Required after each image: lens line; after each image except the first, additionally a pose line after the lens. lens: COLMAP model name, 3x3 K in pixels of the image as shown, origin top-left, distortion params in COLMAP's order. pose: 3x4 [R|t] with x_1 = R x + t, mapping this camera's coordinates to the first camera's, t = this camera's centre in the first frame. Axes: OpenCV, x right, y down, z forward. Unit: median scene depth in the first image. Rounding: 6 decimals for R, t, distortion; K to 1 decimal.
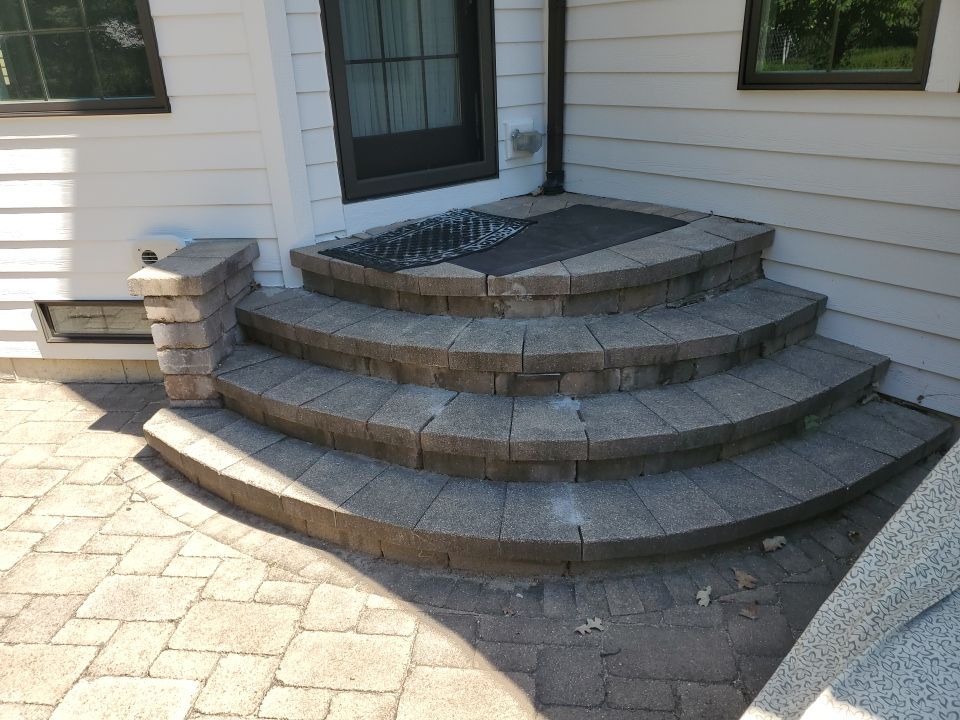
lens RADIAL K [[752.8, 0, 477.7], [0, 752.8, 366.5], [0, 0, 1]] dist [0.013772, 0.022550]
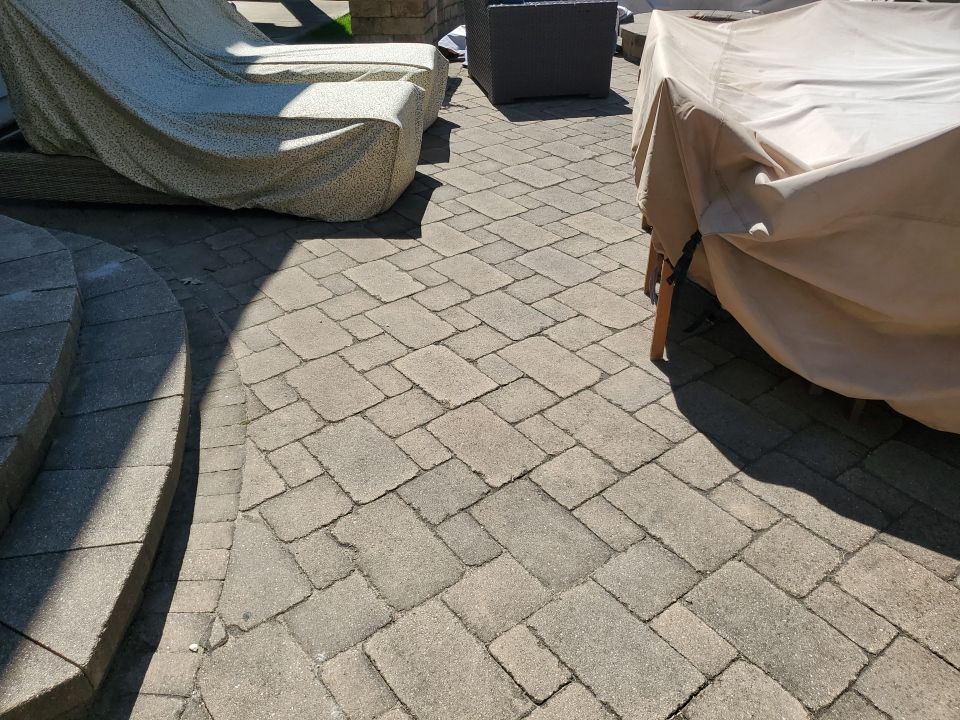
lens RADIAL K [[767.5, 0, 462.5], [0, 767.5, 358.4], [0, 0, 1]] dist [-0.000743, 0.042684]
pose [[-0.687535, -0.344976, 0.638974, -1.068707], [0.313894, 0.652293, 0.689916, -0.362218], [-0.654803, 0.674911, -0.340188, 1.149180]]
